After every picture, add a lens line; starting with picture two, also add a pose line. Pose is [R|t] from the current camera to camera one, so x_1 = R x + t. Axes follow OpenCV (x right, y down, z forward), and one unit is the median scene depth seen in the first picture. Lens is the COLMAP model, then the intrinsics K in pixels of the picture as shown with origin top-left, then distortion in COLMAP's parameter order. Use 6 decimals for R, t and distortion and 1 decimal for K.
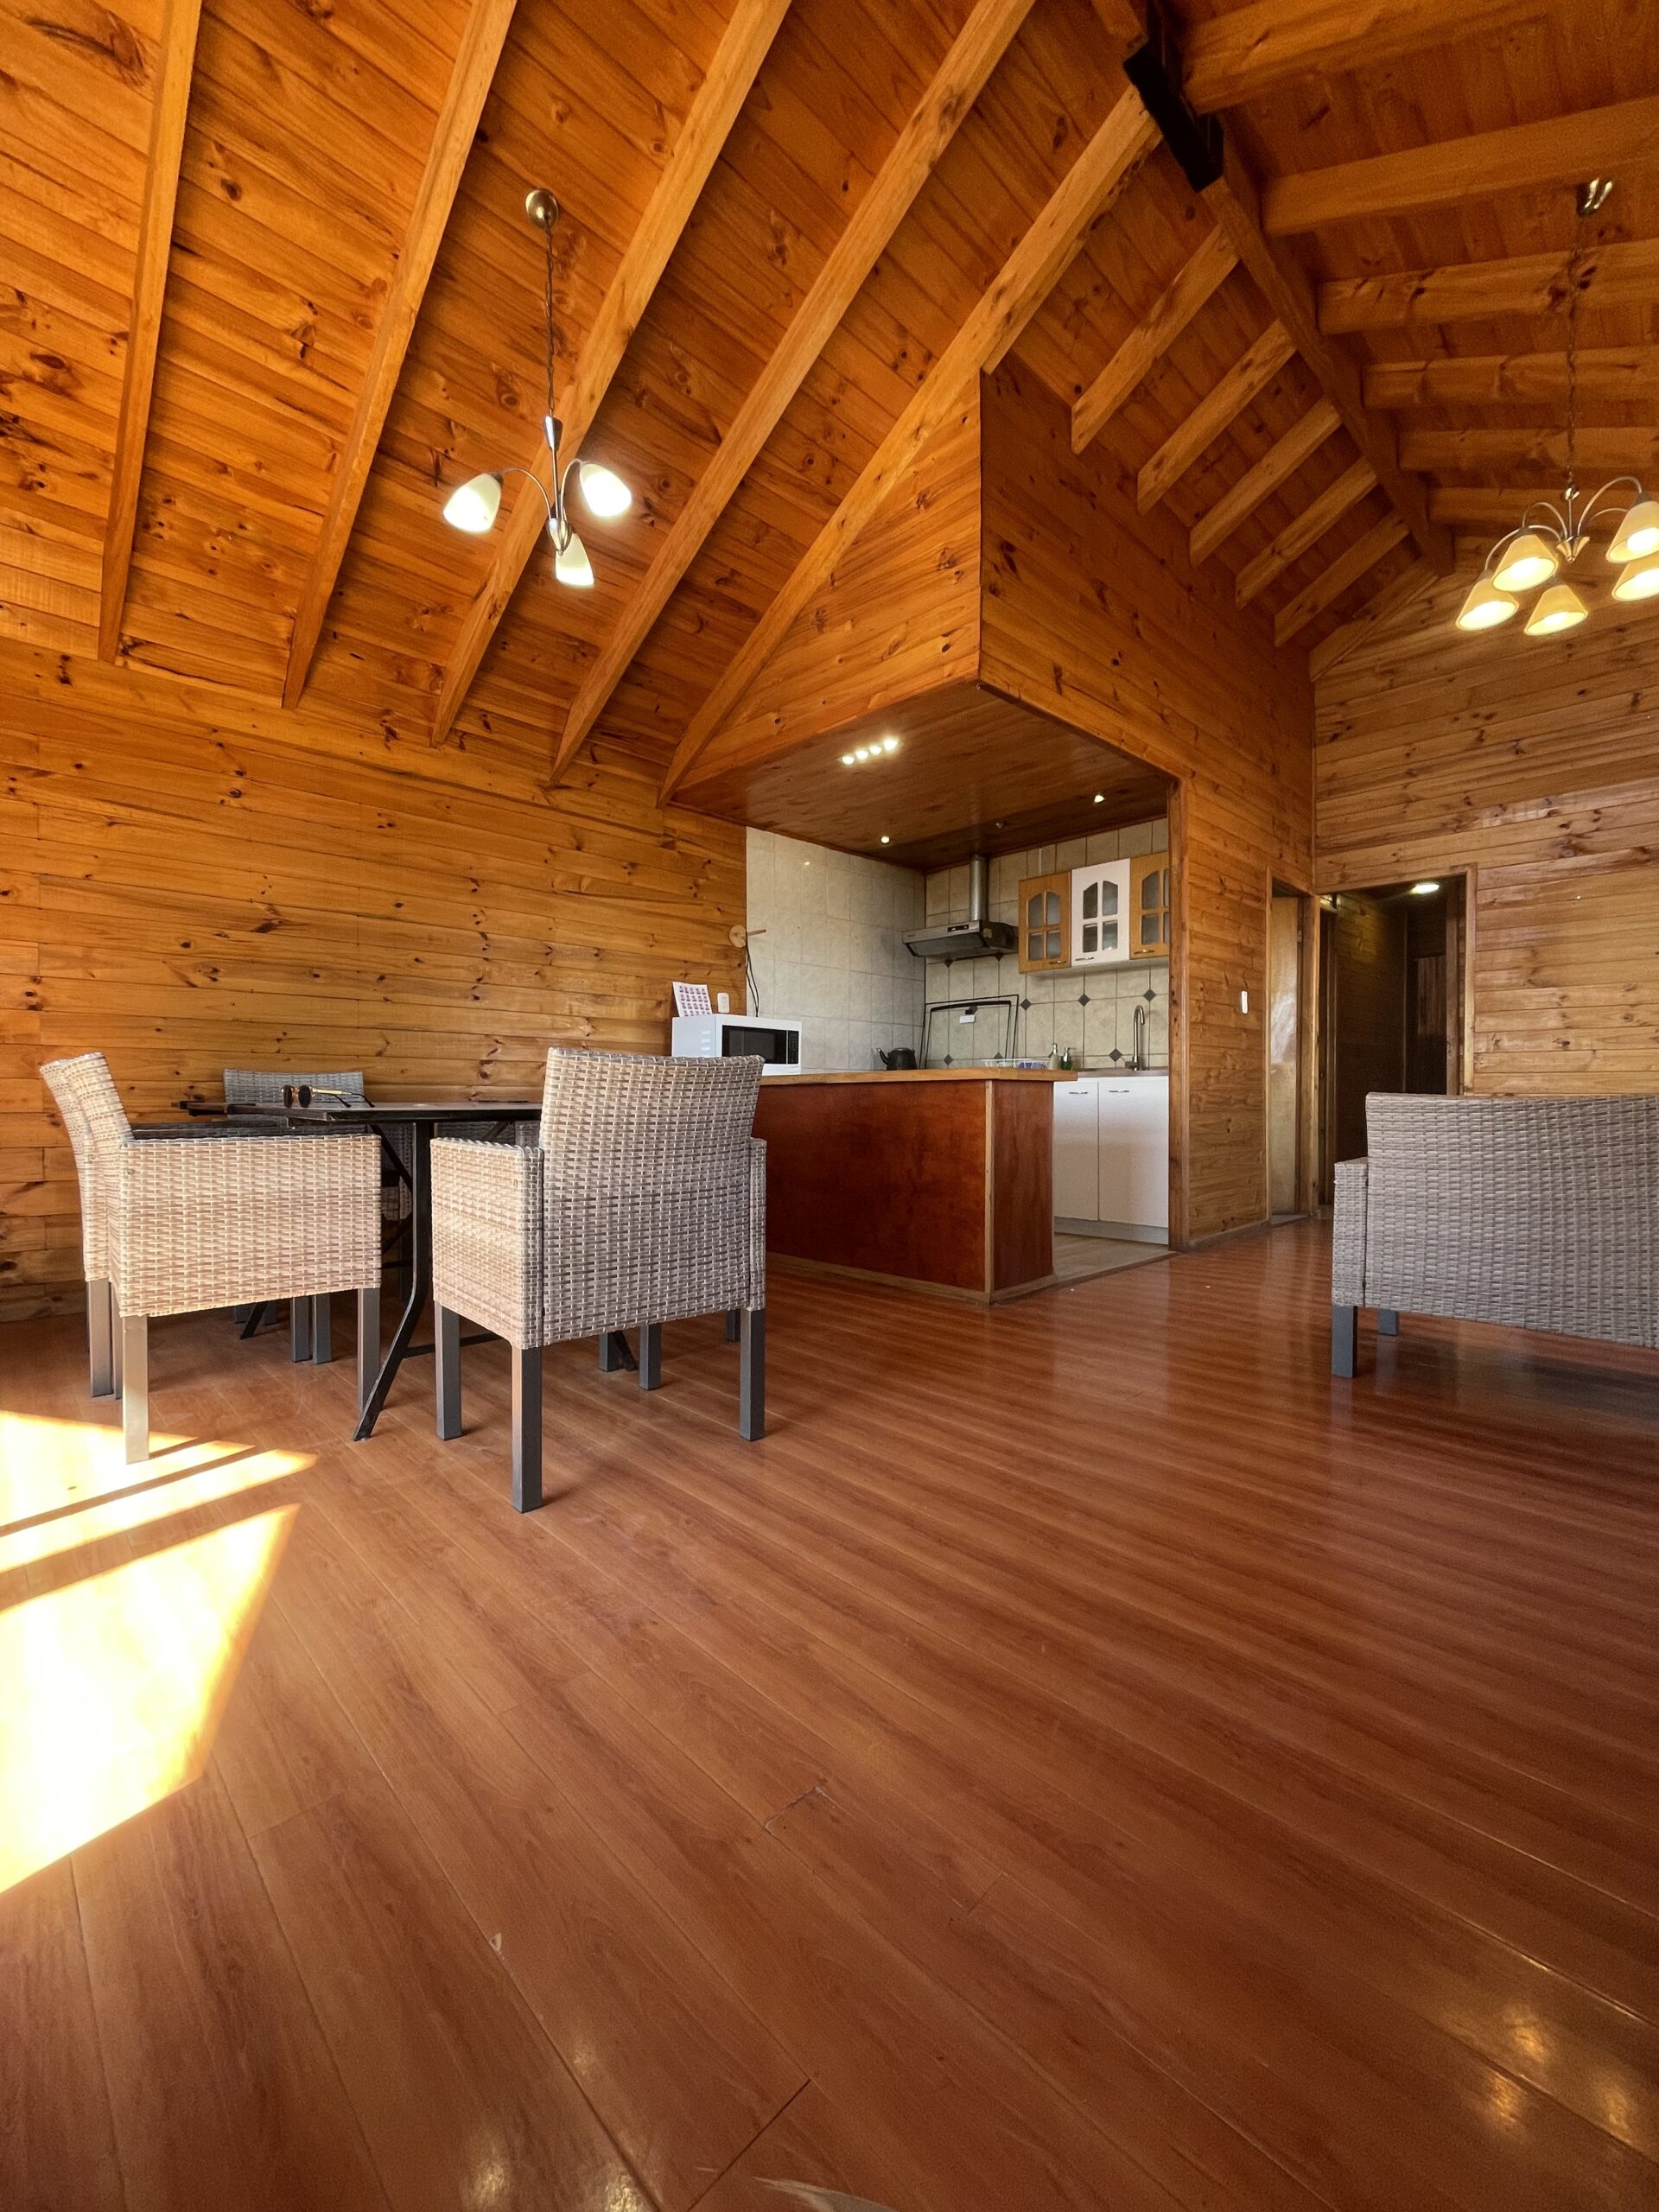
lens RADIAL K [[899.2, 0, 830.0], [0, 899.2, 1108.1], [0, 0, 1]] dist [0.000092, -0.000390]
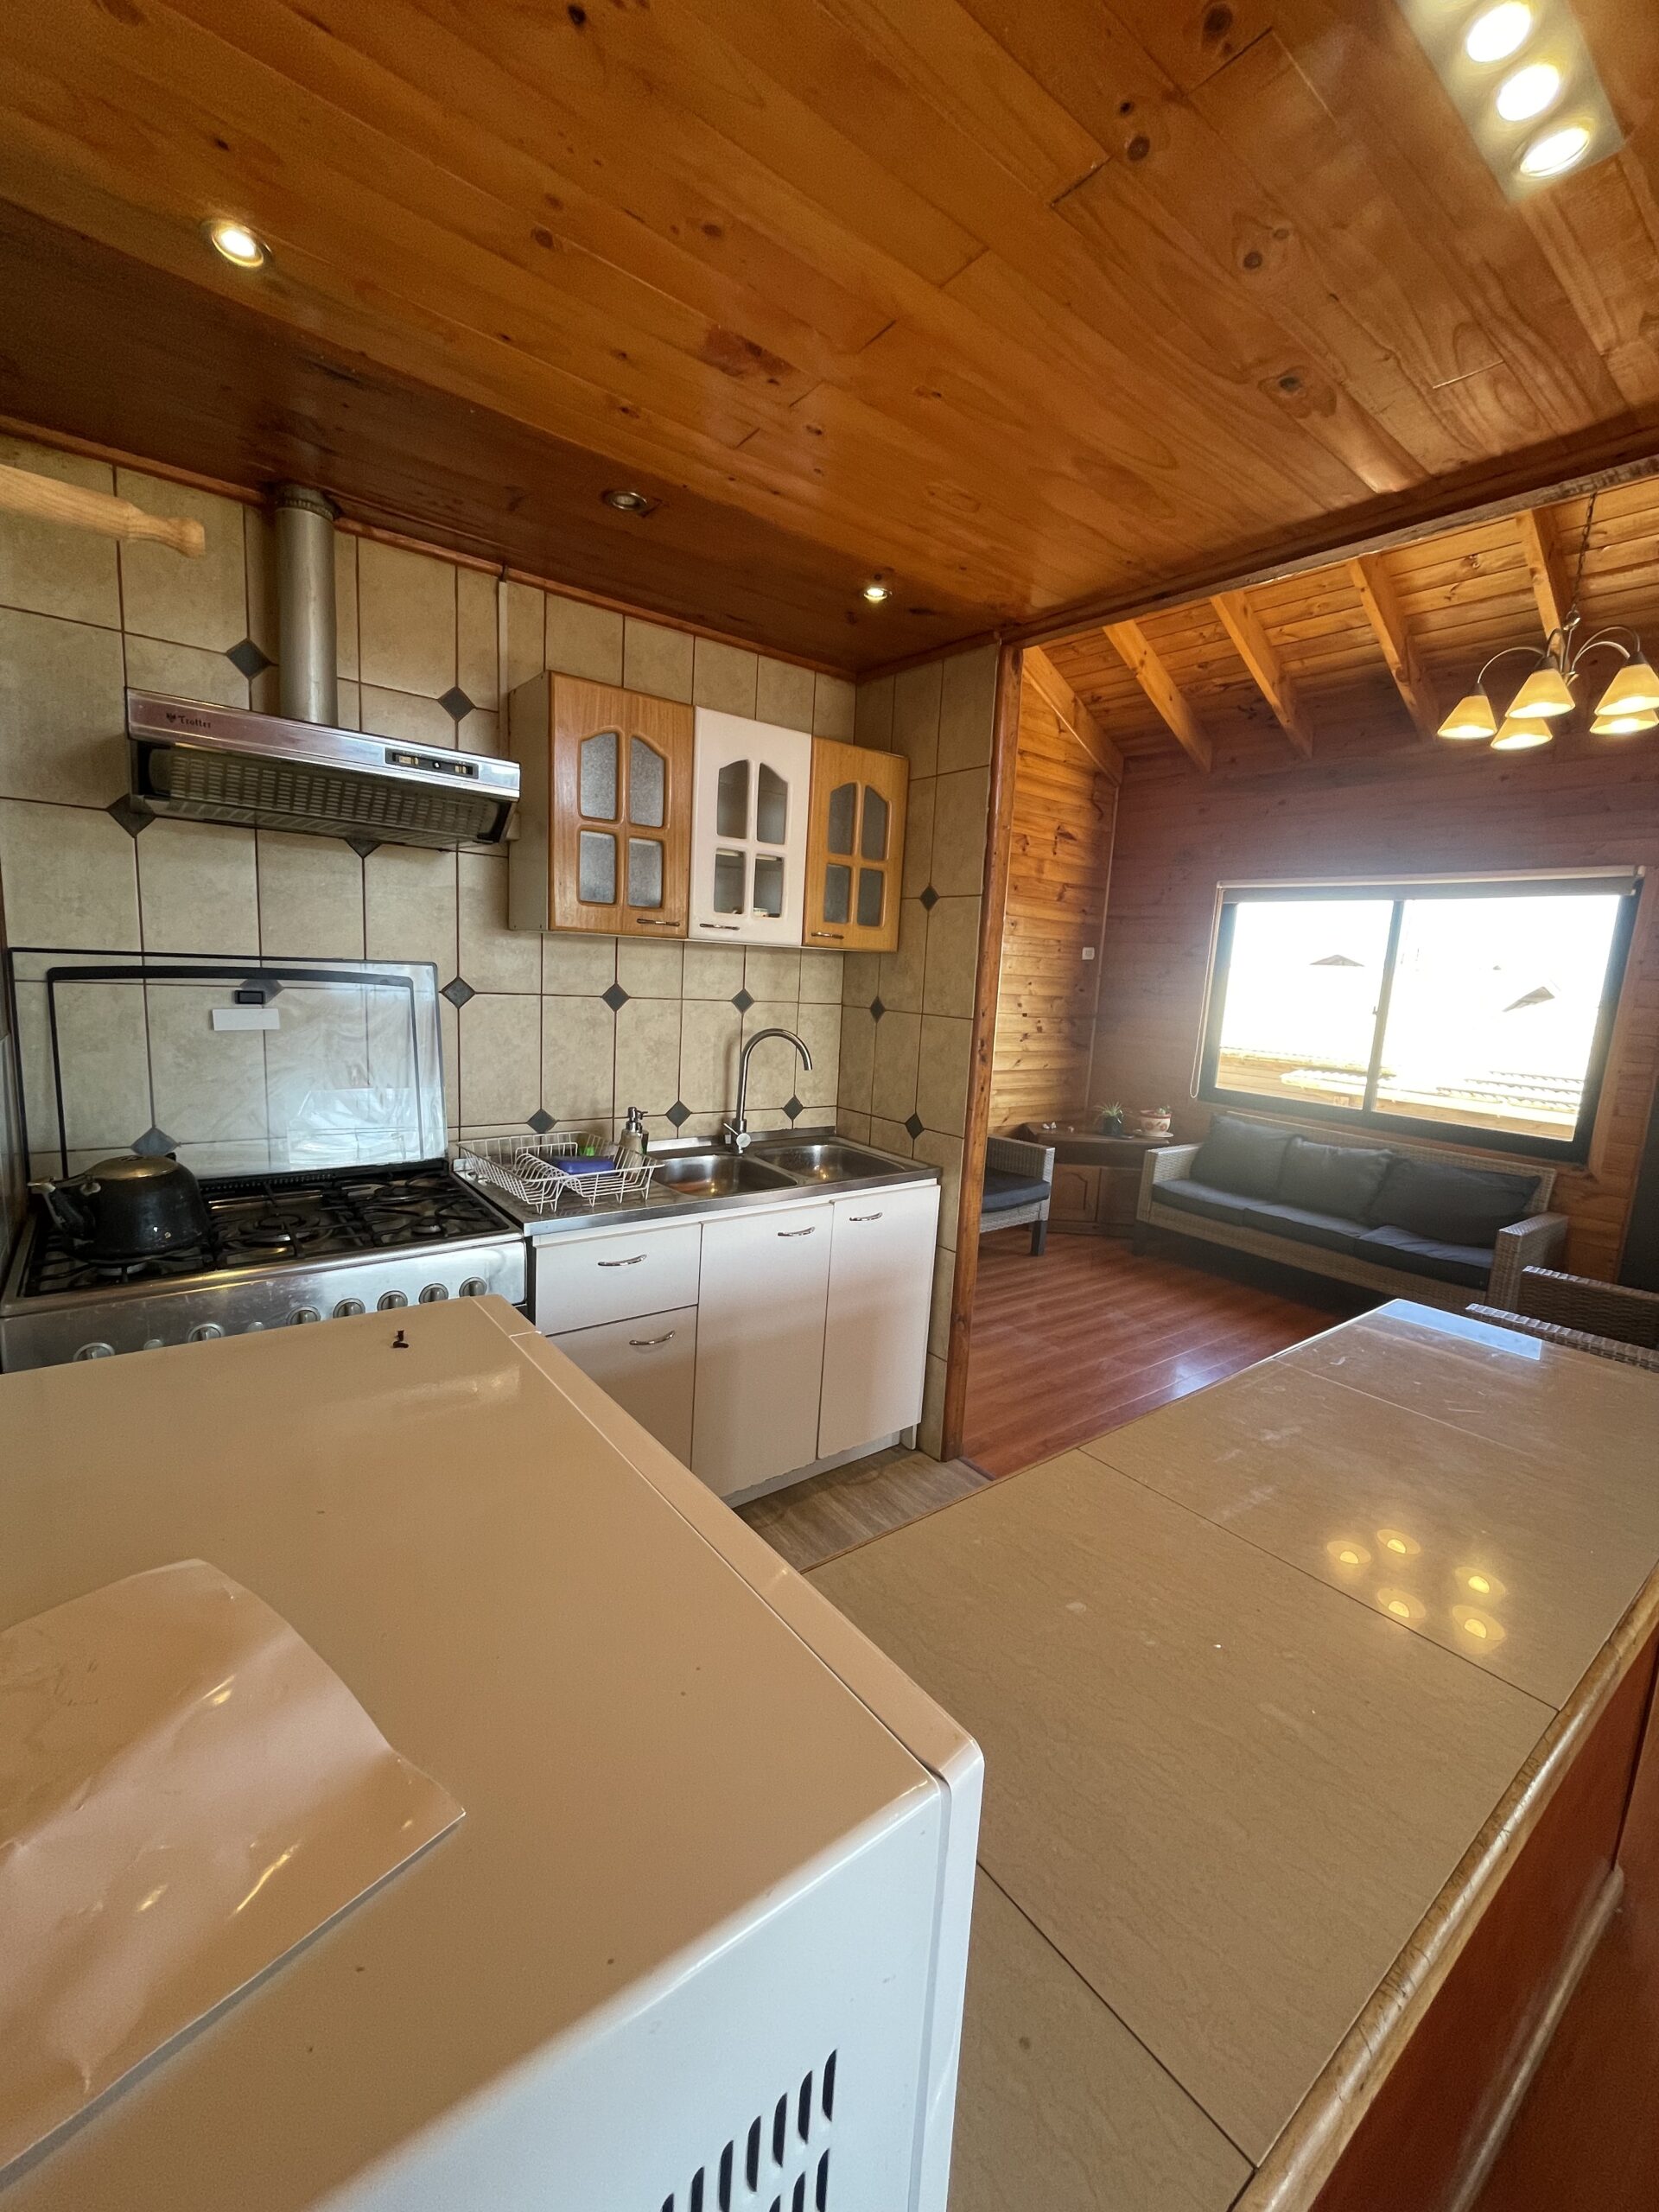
lens RADIAL K [[899.2, 0, 828.5], [0, 899.2, 1105.6], [0, 0, 1]] dist [0.000092, -0.000390]
pose [[0.122138, -0.148473, 0.981345, -0.156661], [-0.040273, 0.987192, 0.154370, -0.138860], [-0.991696, -0.058376, 0.114594, 0.828026]]
